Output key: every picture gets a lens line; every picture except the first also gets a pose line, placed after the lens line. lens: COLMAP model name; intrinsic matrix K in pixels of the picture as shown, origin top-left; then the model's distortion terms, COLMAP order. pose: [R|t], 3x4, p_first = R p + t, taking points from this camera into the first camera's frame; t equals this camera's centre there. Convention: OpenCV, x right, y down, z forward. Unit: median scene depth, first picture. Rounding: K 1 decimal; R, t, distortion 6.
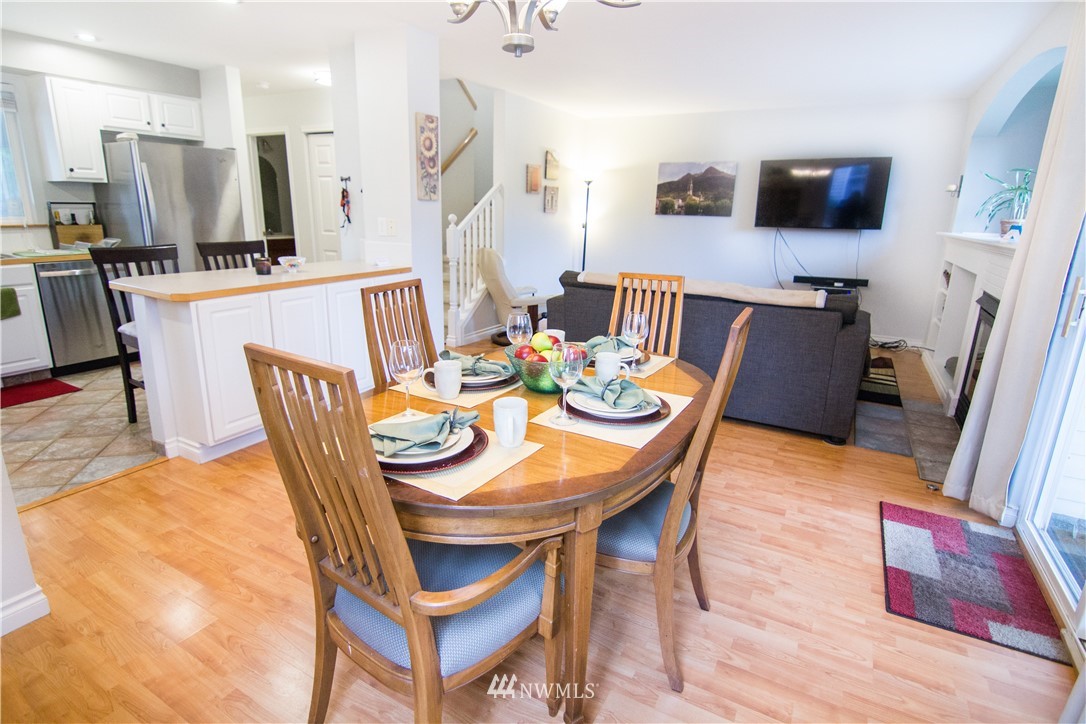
lens RADIAL K [[550.4, 0, 543.6], [0, 550.4, 354.5], [0, 0, 1]] dist [-0.000462, -0.014394]
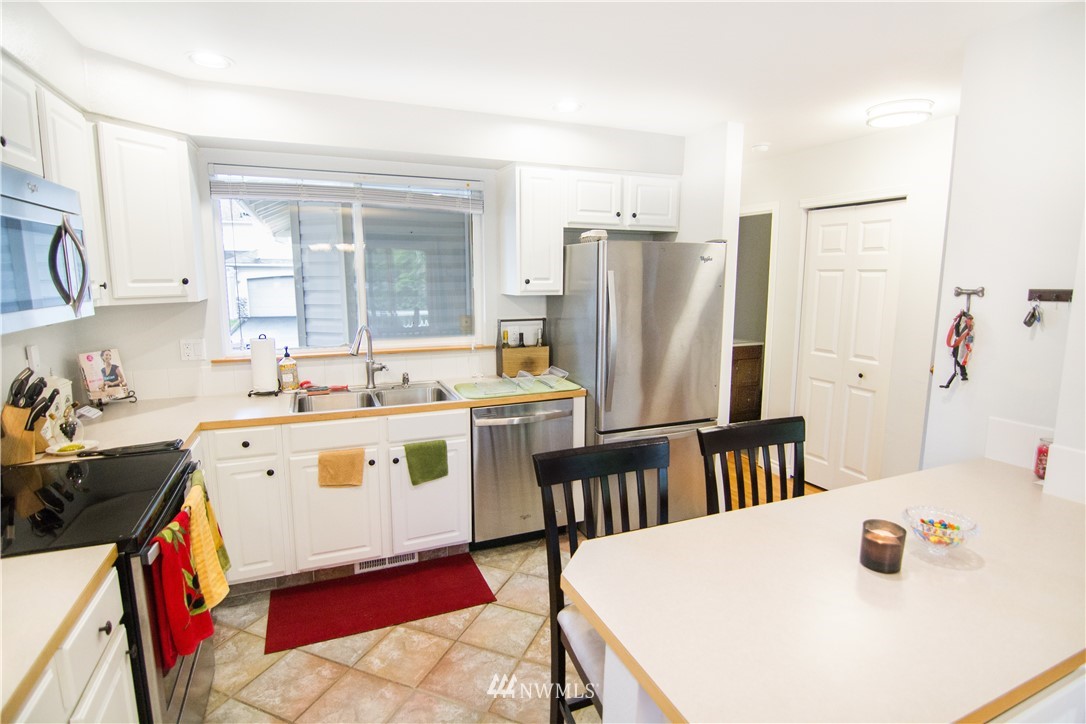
lens RADIAL K [[550.4, 0, 543.6], [0, 550.4, 354.5], [0, 0, 1]] dist [-0.000462, -0.014394]
pose [[0.788568, 0.063429, -0.611667, -0.355735], [-0.137655, 0.987633, -0.075051, -0.176514], [0.599342, 0.143382, 0.787547, 0.403486]]
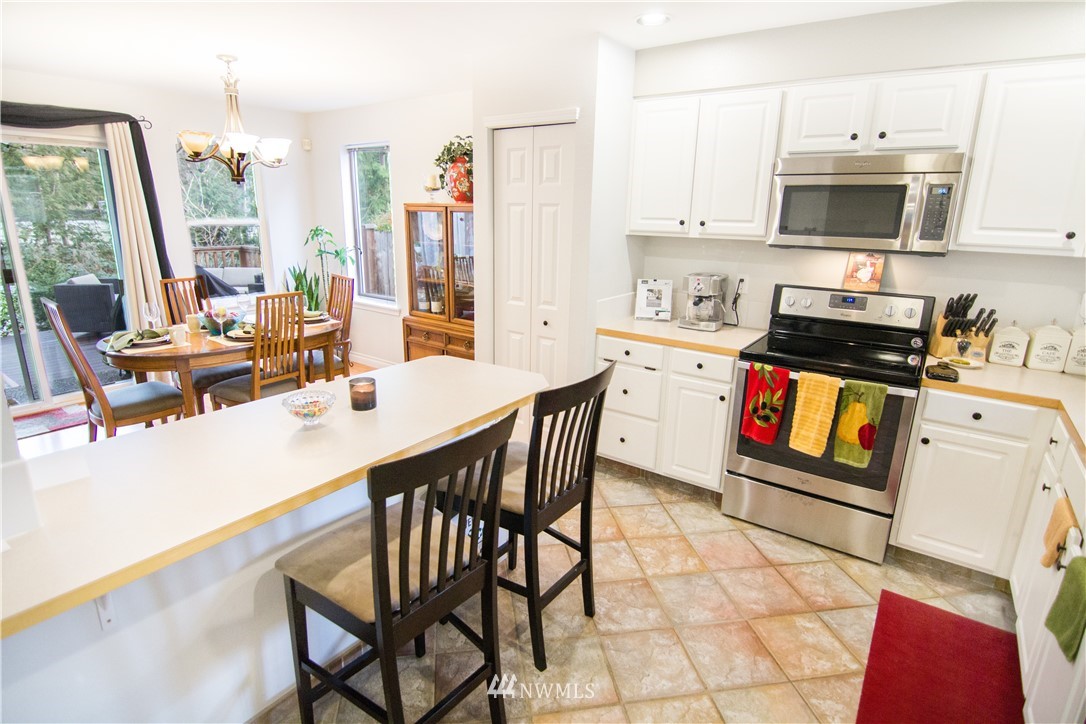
lens RADIAL K [[550.4, 0, 543.6], [0, 550.4, 354.5], [0, 0, 1]] dist [-0.000462, -0.014394]
pose [[-0.992070, -0.072788, 0.102461, -0.572115], [-0.013334, 0.871586, 0.490062, -0.367521], [-0.124974, 0.484810, -0.865645, 1.107086]]
